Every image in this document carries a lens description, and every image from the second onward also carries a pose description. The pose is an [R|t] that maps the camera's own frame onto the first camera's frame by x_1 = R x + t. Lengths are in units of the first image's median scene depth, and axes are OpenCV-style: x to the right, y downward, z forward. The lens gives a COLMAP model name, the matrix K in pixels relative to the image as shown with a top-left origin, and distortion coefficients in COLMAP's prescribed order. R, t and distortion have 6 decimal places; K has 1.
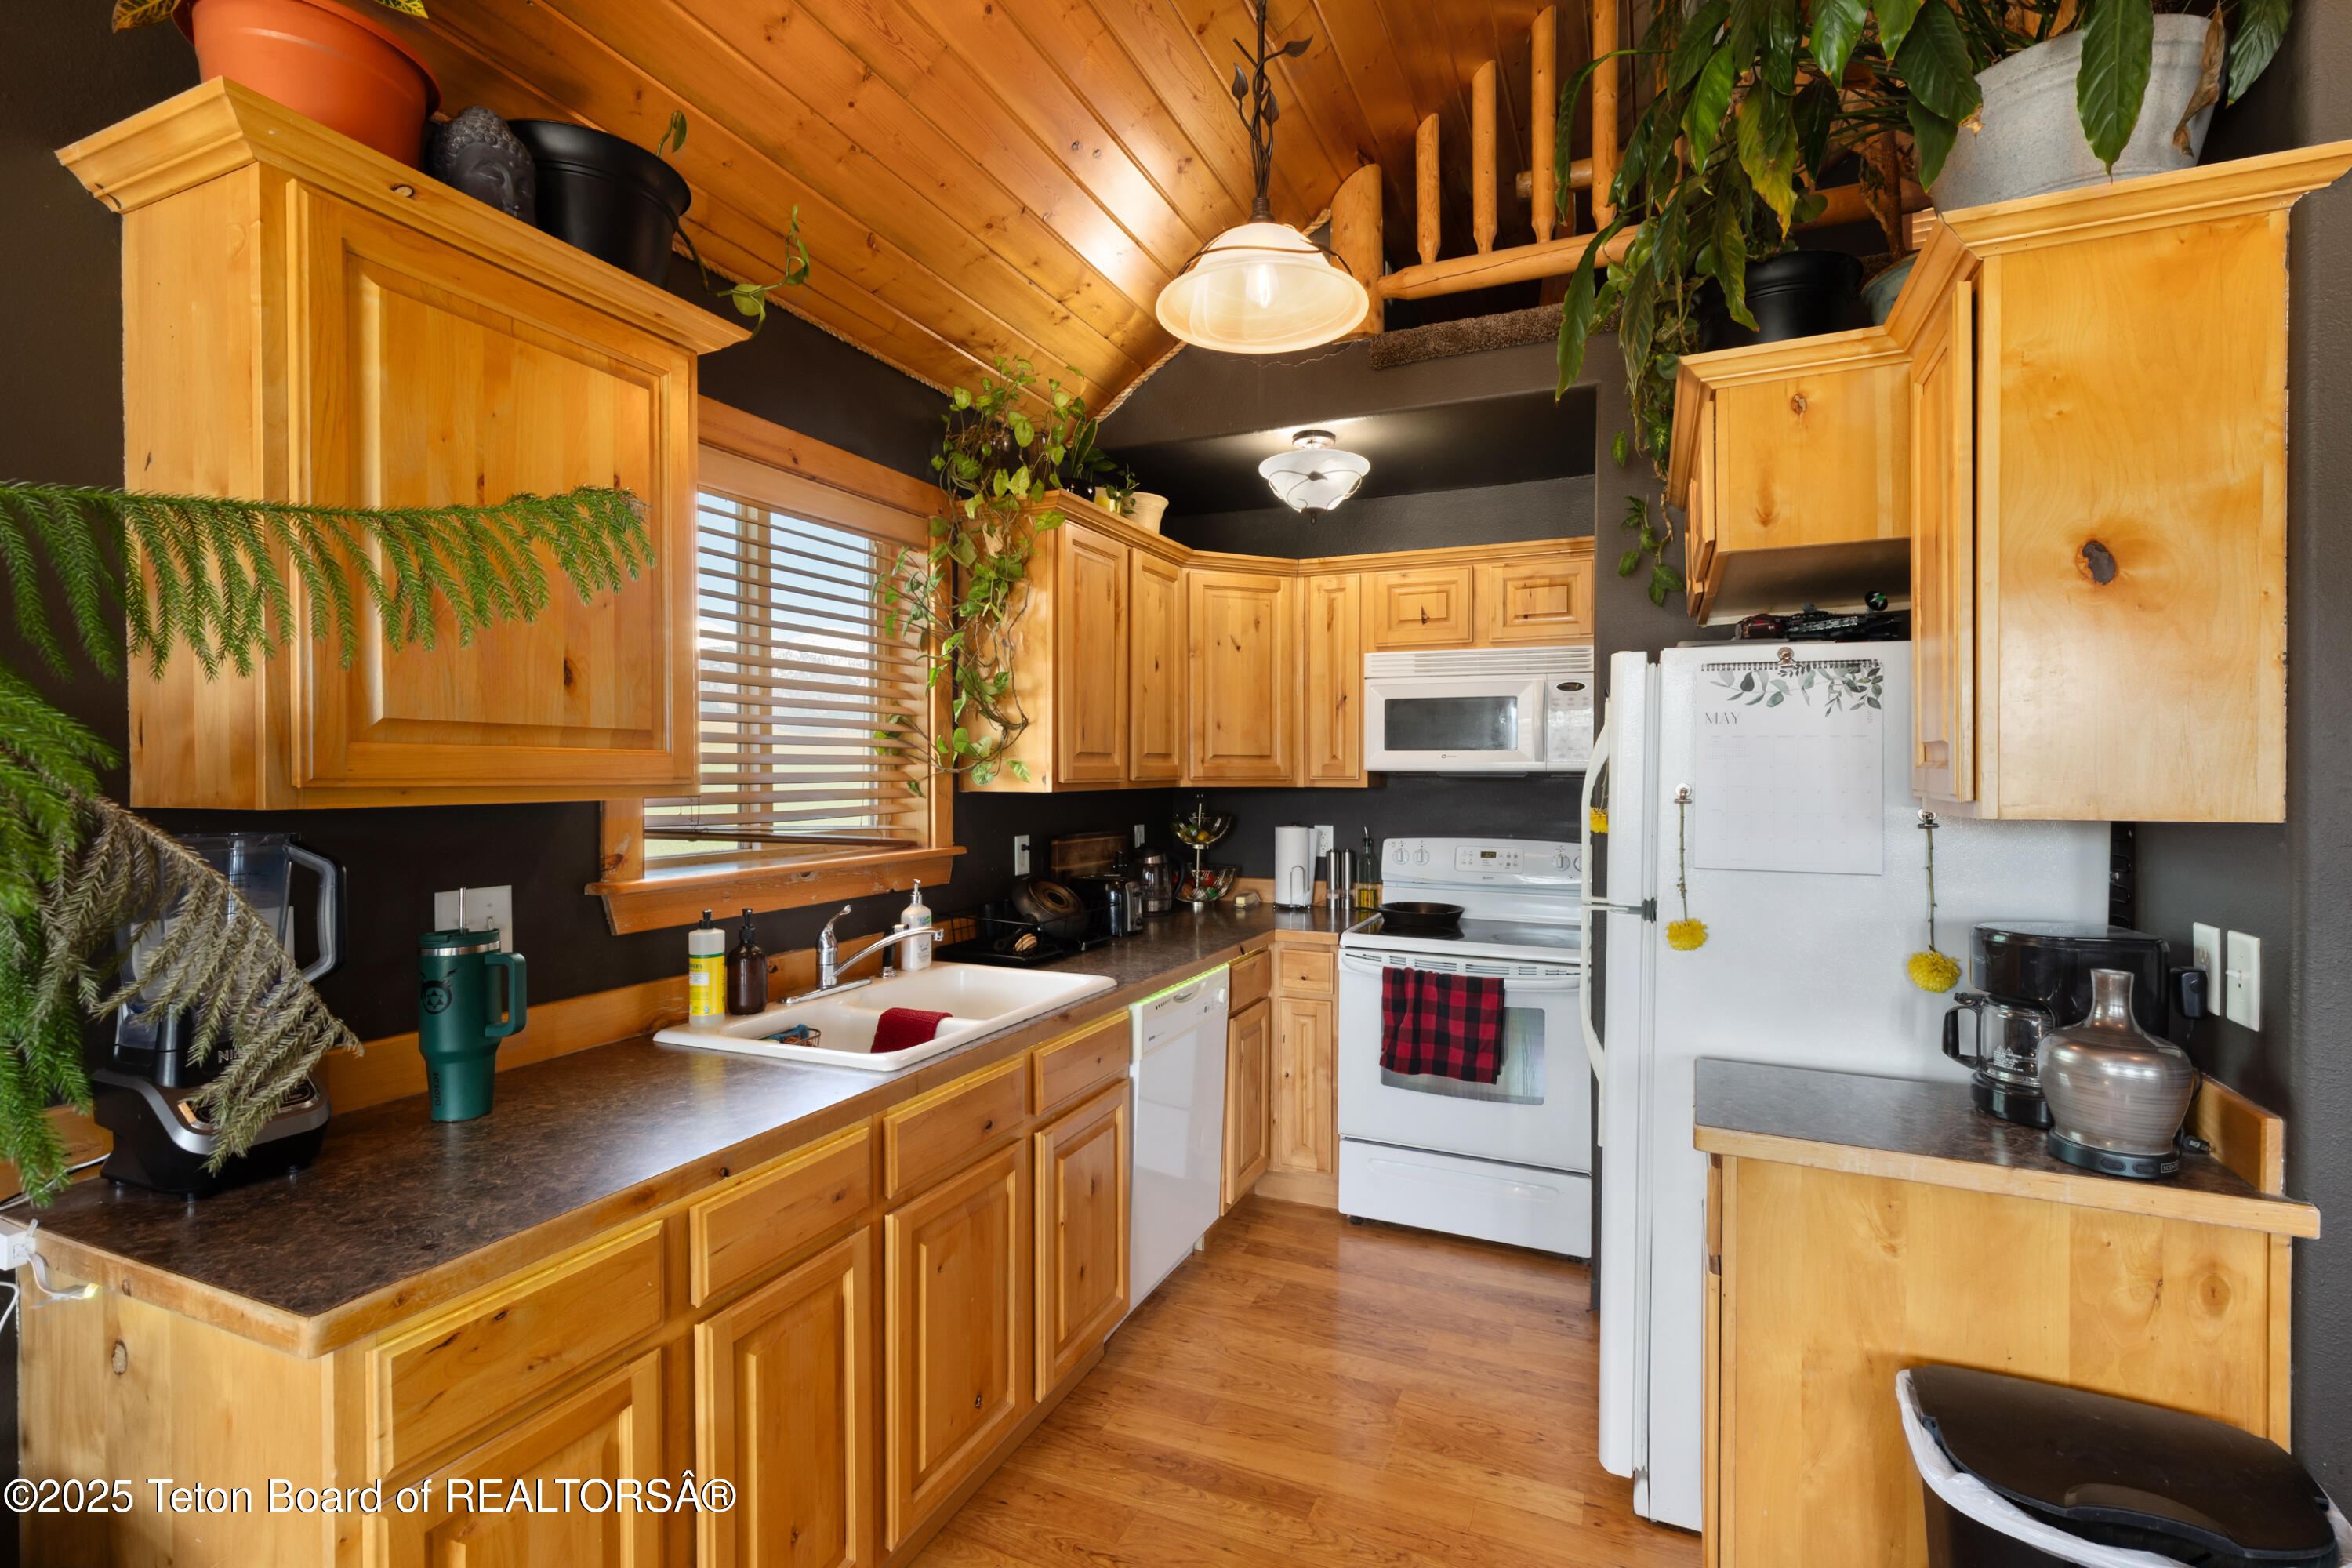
lens RADIAL K [[1060.2, 0, 1192.5], [0, 1060.2, 780.3], [0, 0, 1]] dist [0.000569, -0.000460]
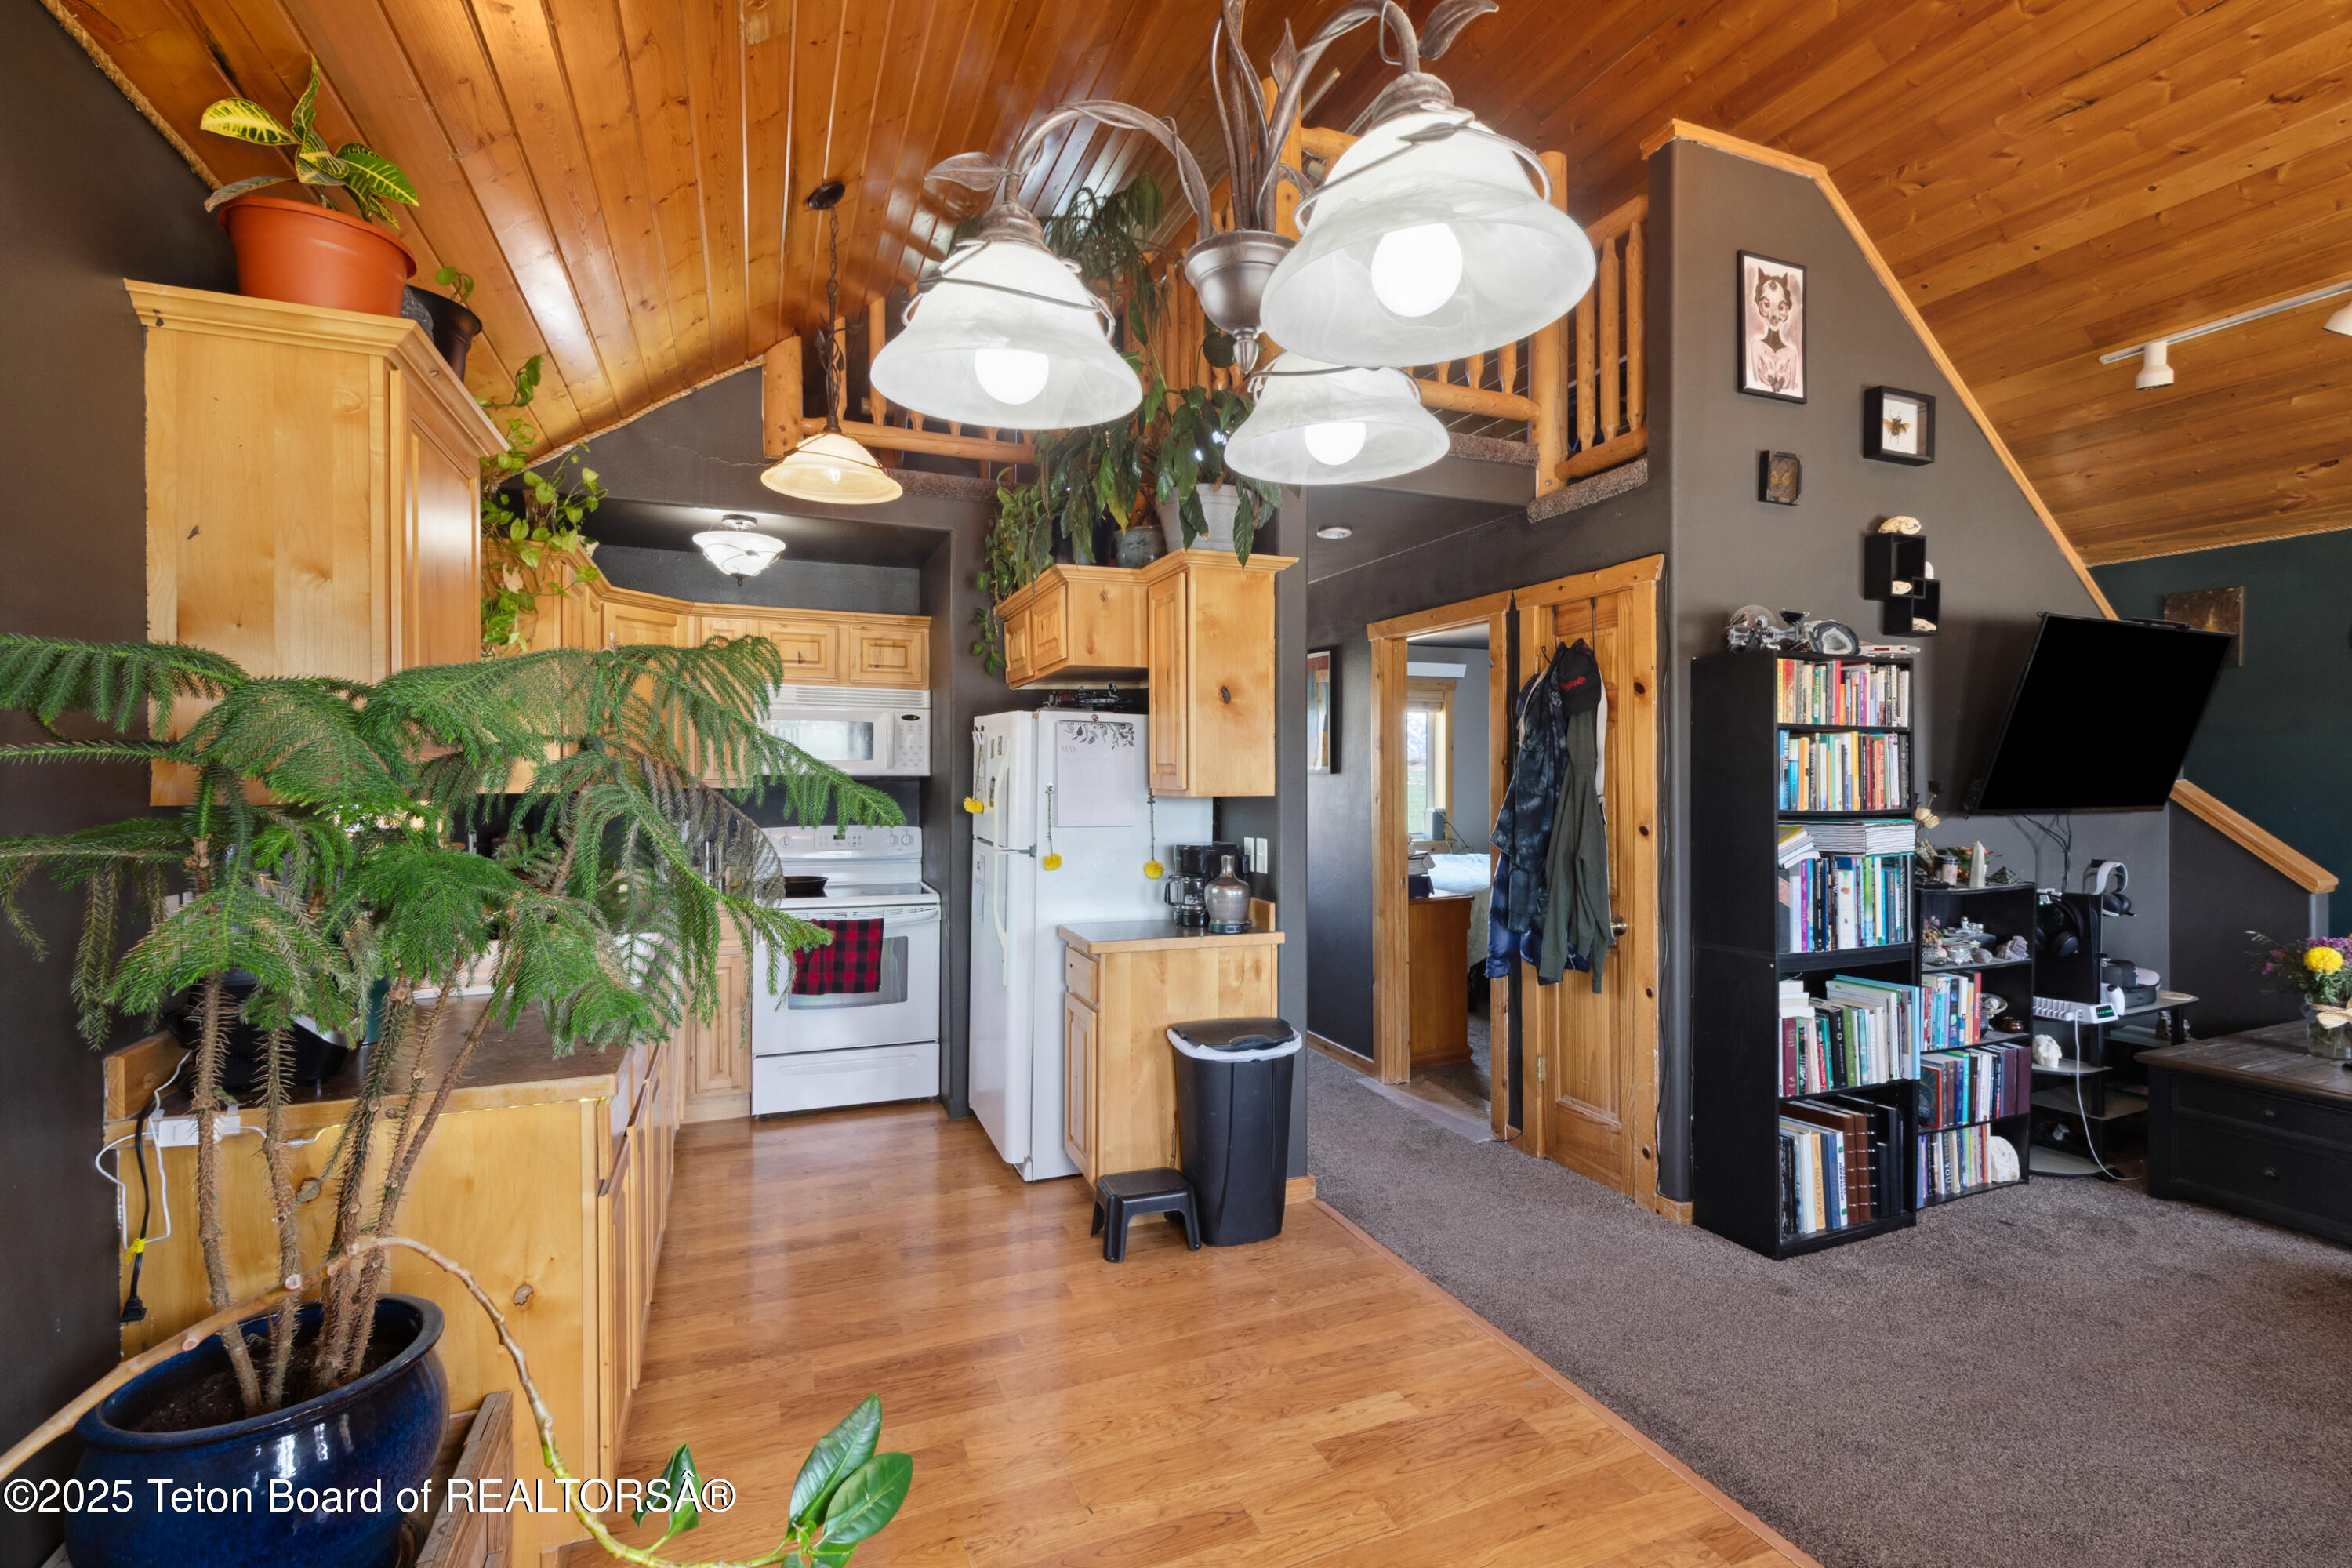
lens RADIAL K [[1060.2, 0, 1192.5], [0, 1060.2, 780.3], [0, 0, 1]] dist [0.000569, -0.000460]
pose [[0.689855, -0.002722, 0.723943, -0.512440], [0.004328, 0.999991, -0.000364, 0.000156], [-0.723935, 0.003384, 0.689860, -0.344274]]
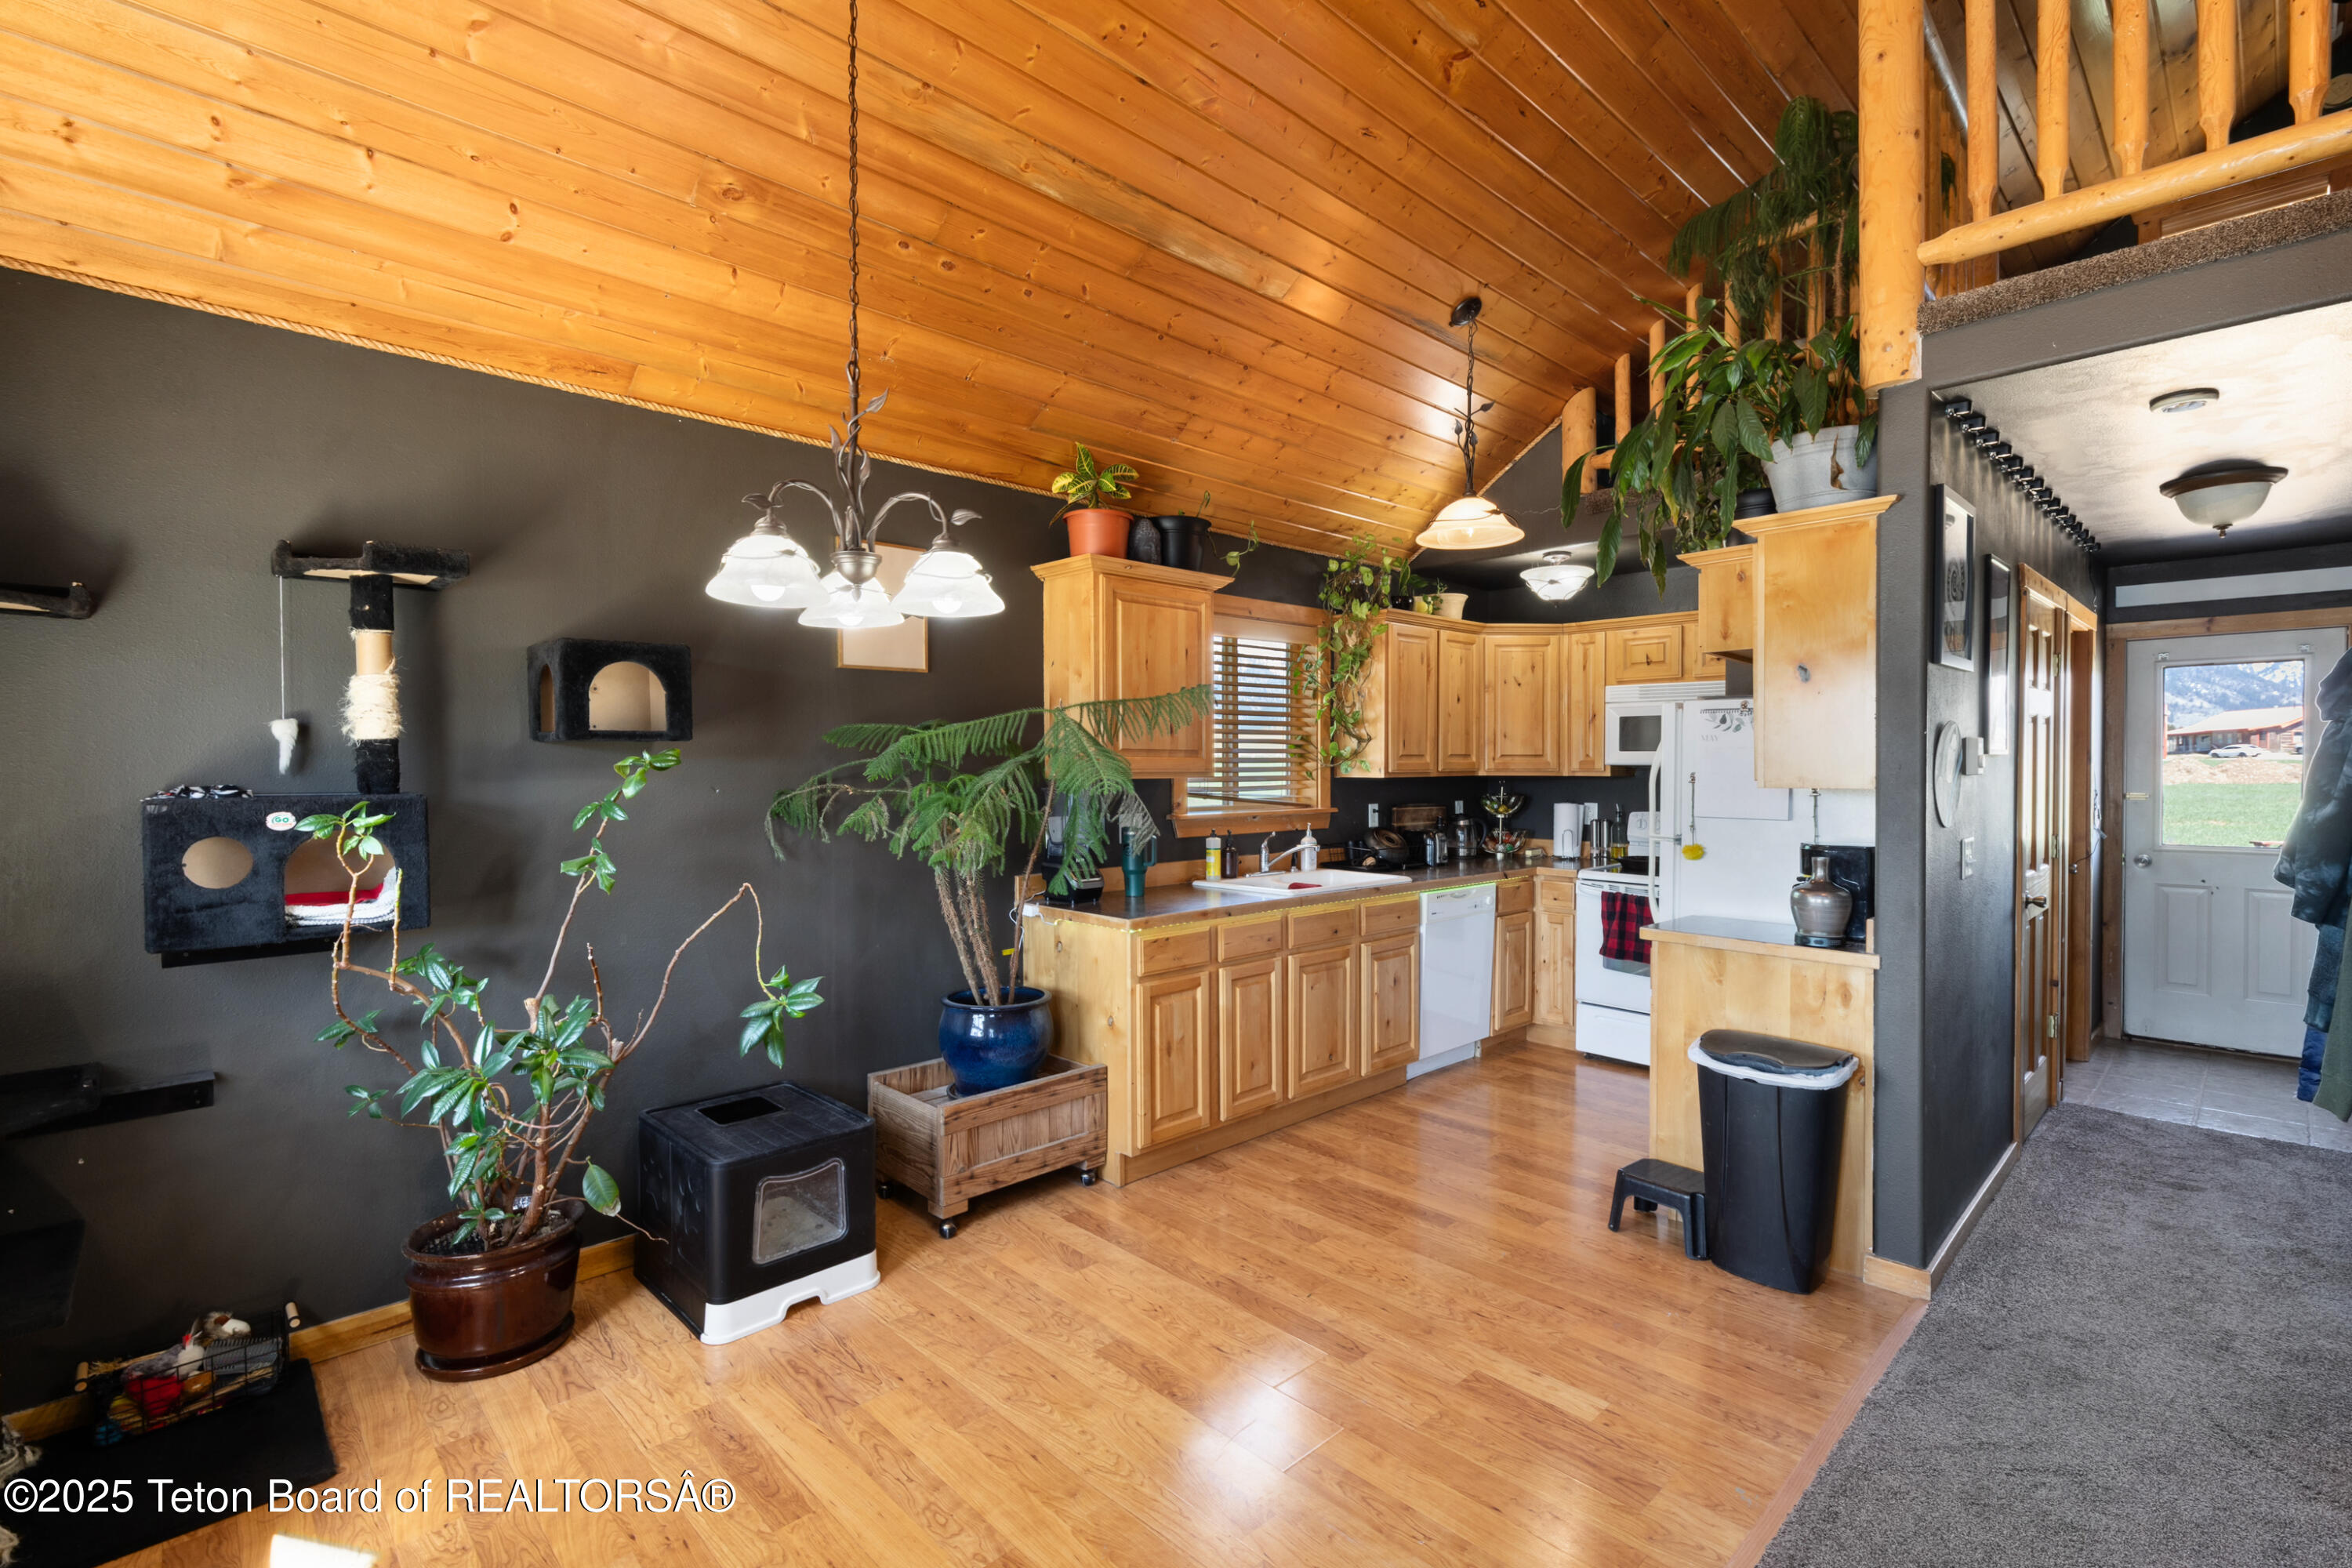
lens RADIAL K [[1060.2, 0, 1192.5], [0, 1060.2, 780.3], [0, 0, 1]] dist [0.000569, -0.000460]
pose [[0.922756, 0.004258, -0.385361, 0.256373], [-0.001634, 0.999973, 0.007136, 0.003602], [0.385381, -0.005955, 0.922738, -0.764853]]
